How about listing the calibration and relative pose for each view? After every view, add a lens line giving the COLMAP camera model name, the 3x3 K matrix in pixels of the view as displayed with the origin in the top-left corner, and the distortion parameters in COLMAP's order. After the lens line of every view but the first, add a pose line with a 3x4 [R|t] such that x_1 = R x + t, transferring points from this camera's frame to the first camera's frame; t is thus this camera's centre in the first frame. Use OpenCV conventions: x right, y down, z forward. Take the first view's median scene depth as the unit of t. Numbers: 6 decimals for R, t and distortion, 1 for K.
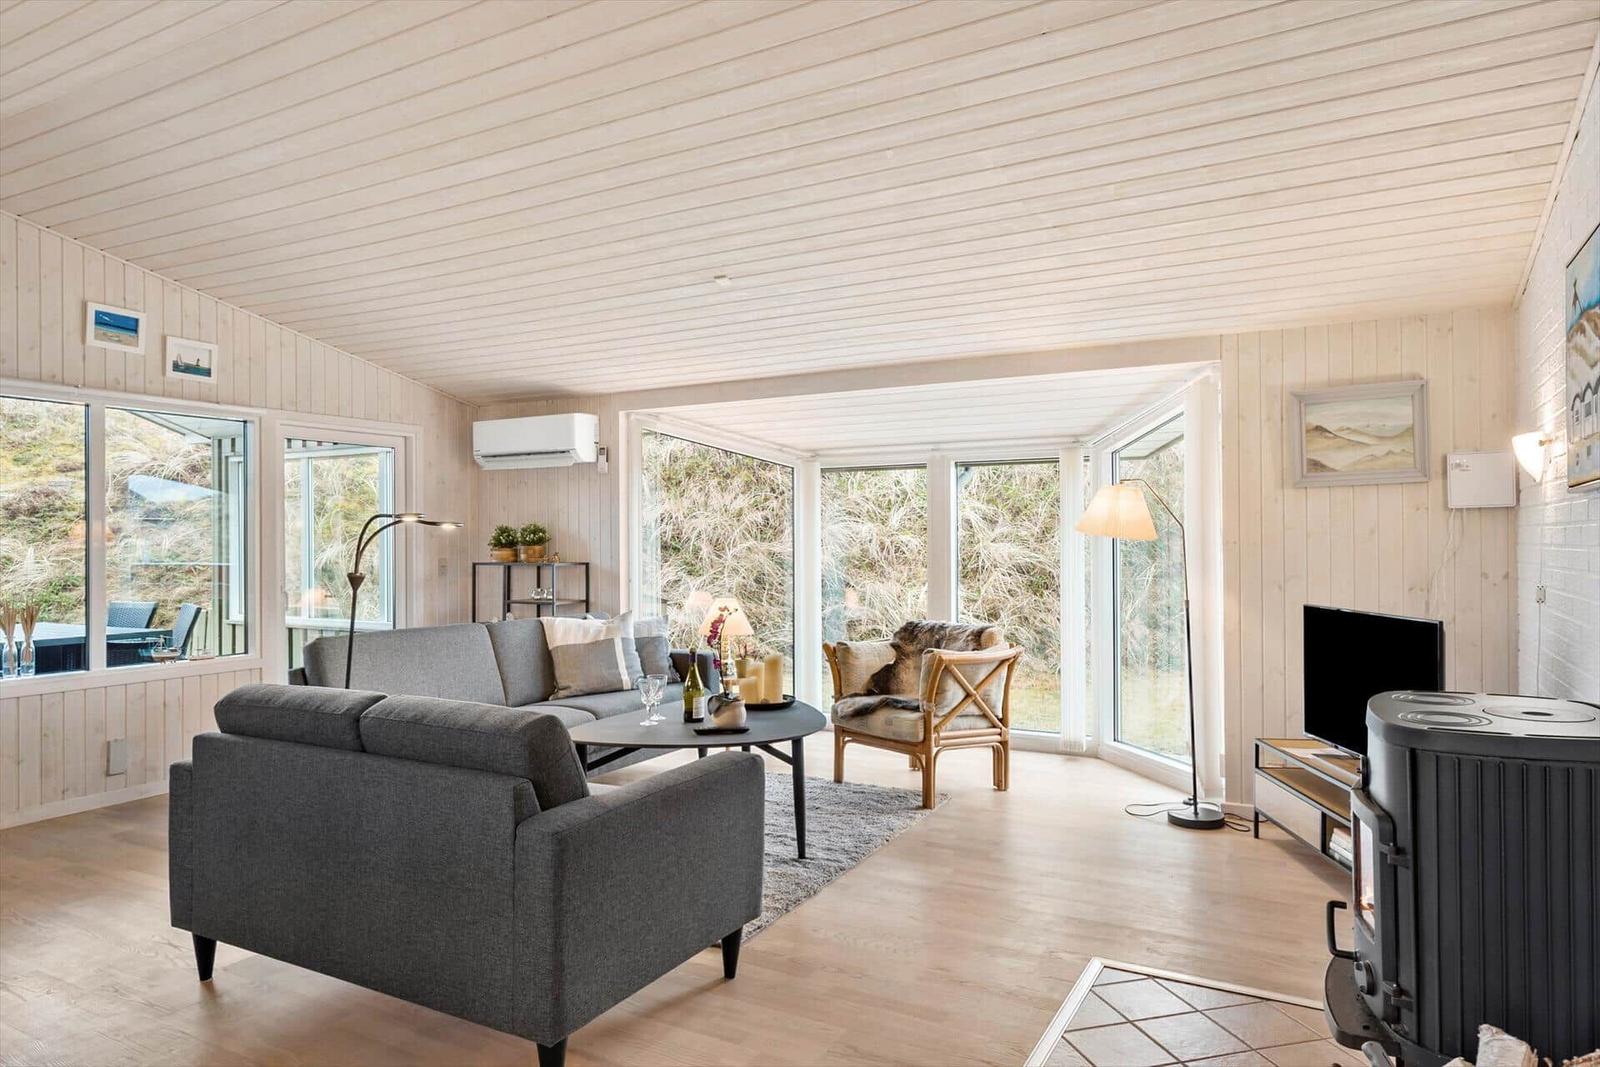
lens RADIAL K [[993.3, 0, 798.3], [0, 993.3, 545.9], [0, 0, 1]] dist [-0.003334, 0.014186]
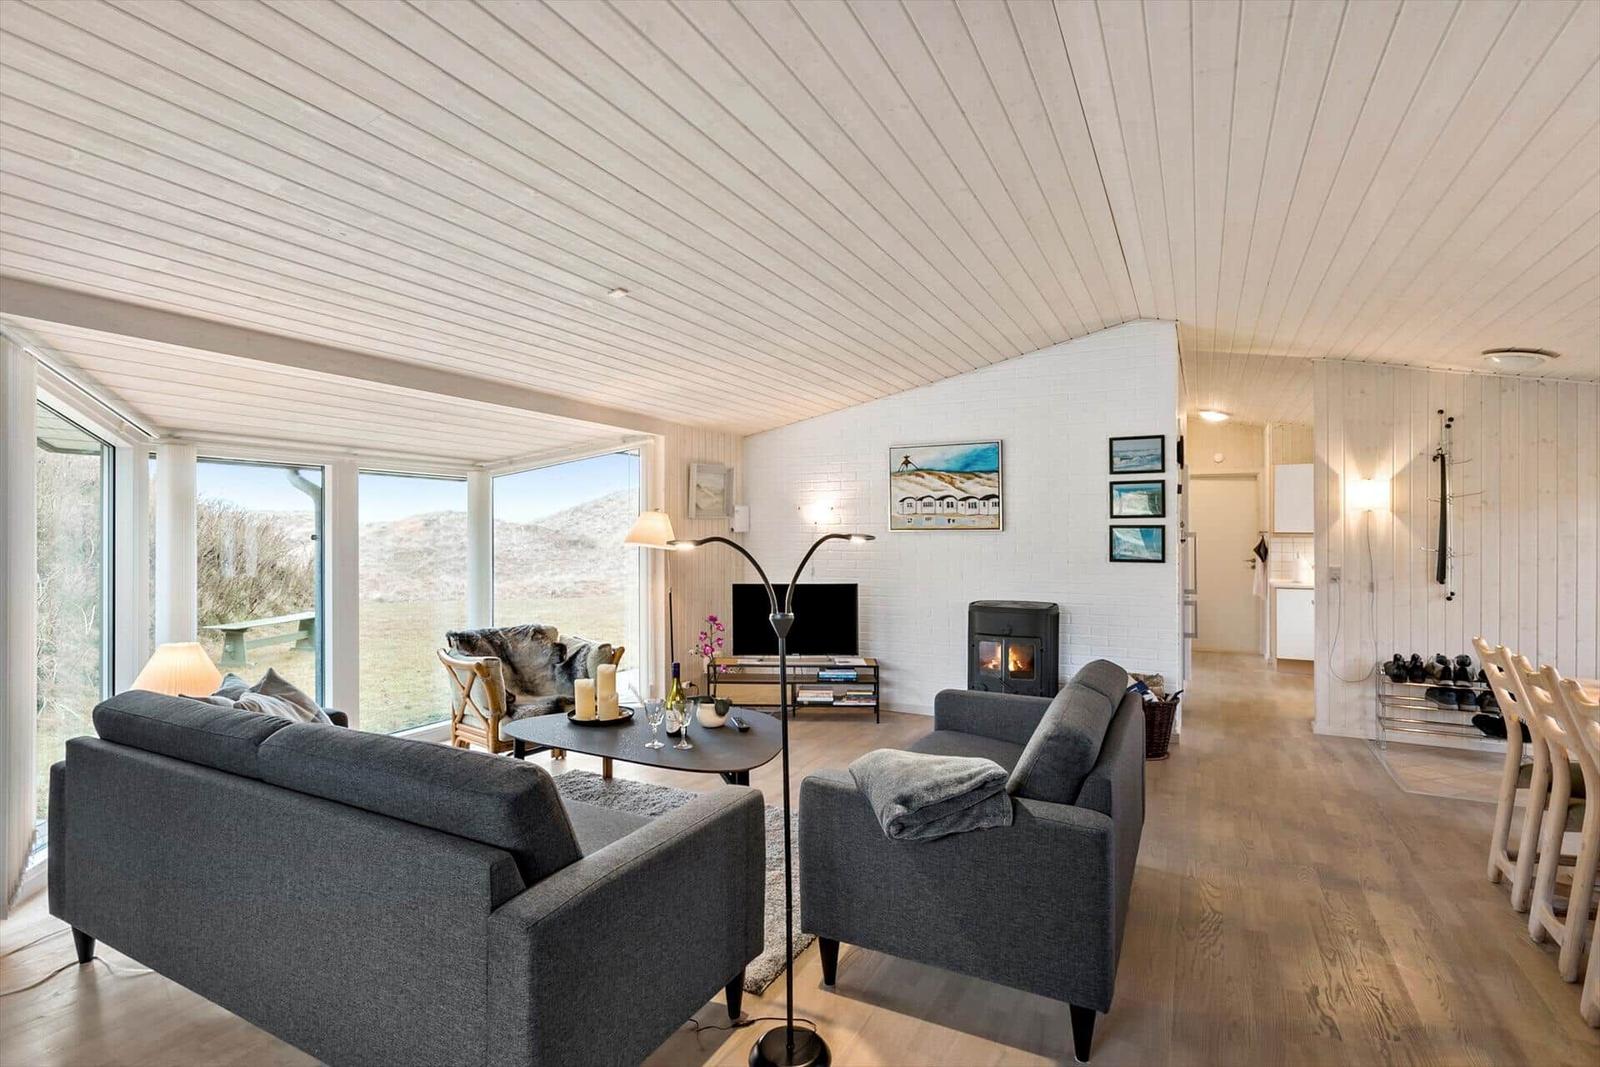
lens RADIAL K [[787.0, 0, 794.7], [0, 787.0, 537.7], [0, 0, 1]] dist [-0.027514, 0.032379]
pose [[-0.037430, 0.001324, 0.999298, -0.746947], [0.002630, 0.999996, -0.001226, -0.019450], [-0.999296, 0.002582, -0.037433, 0.741444]]
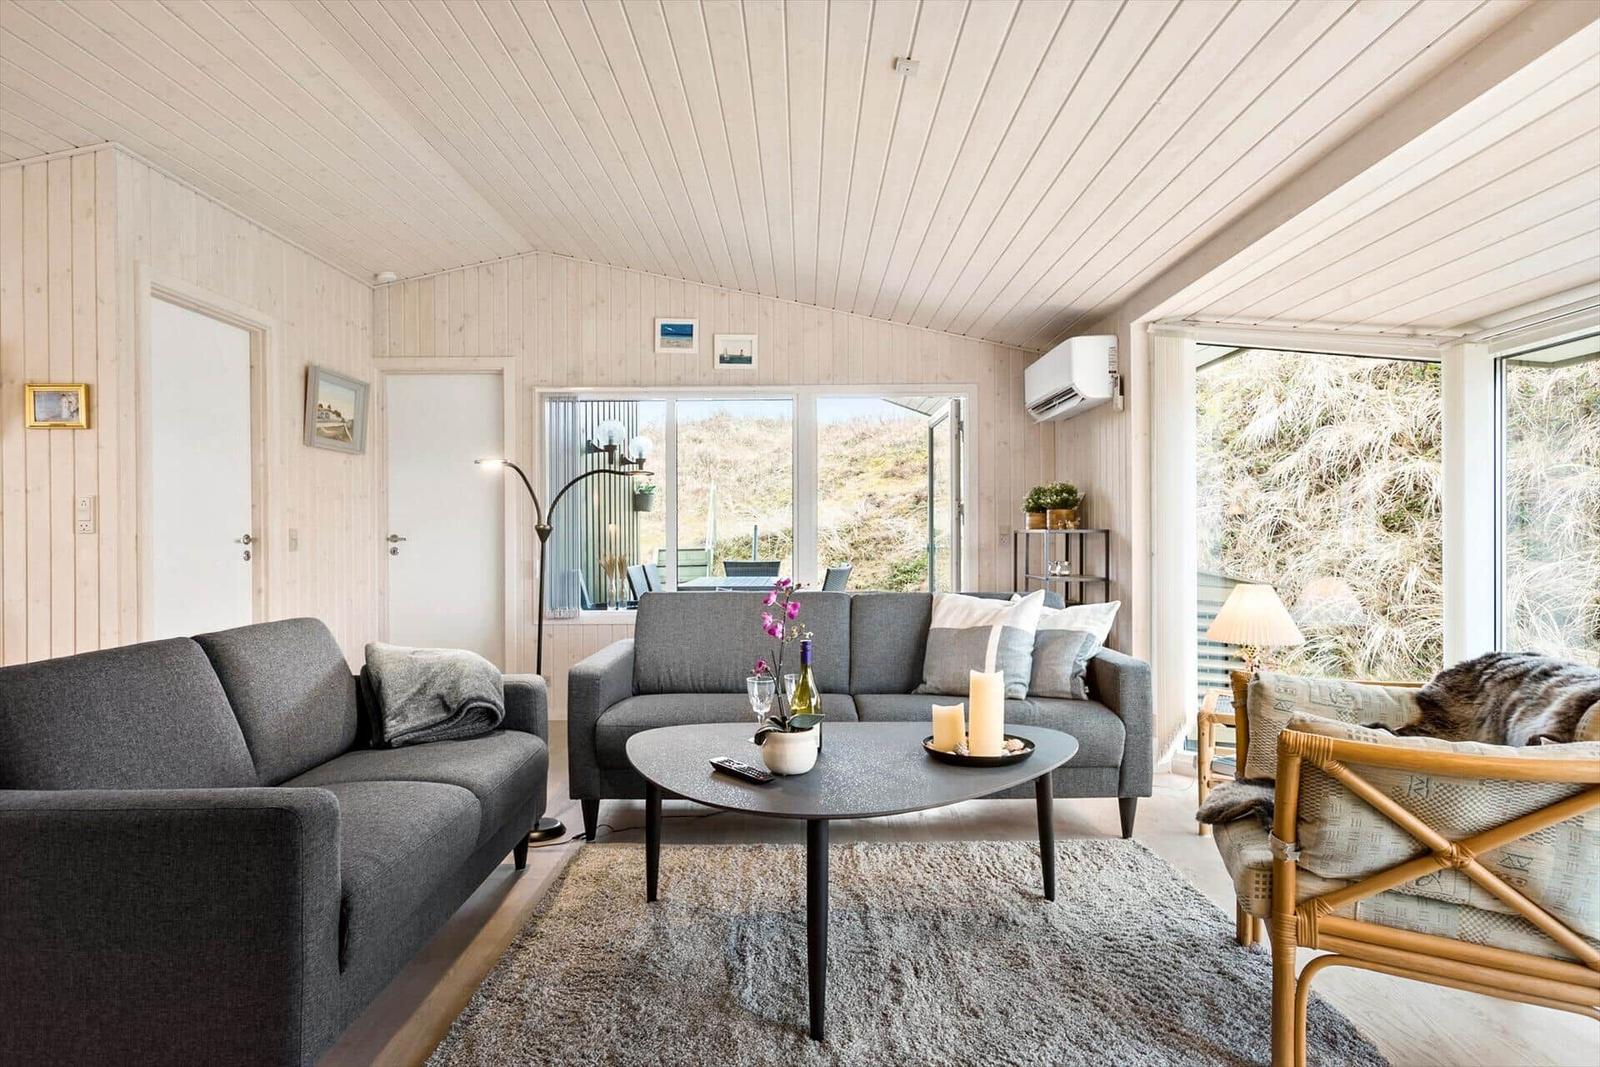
lens RADIAL K [[874.8, 0, 801.7], [0, 874.8, 537.2], [0, 0, 1]] dist [0.003038, 0.001318]
pose [[0.491555, 0.006466, -0.870822, 0.326905], [-0.002921, 0.999979, 0.005776, 0.024368], [0.870841, -0.000296, 0.491564, 0.577020]]
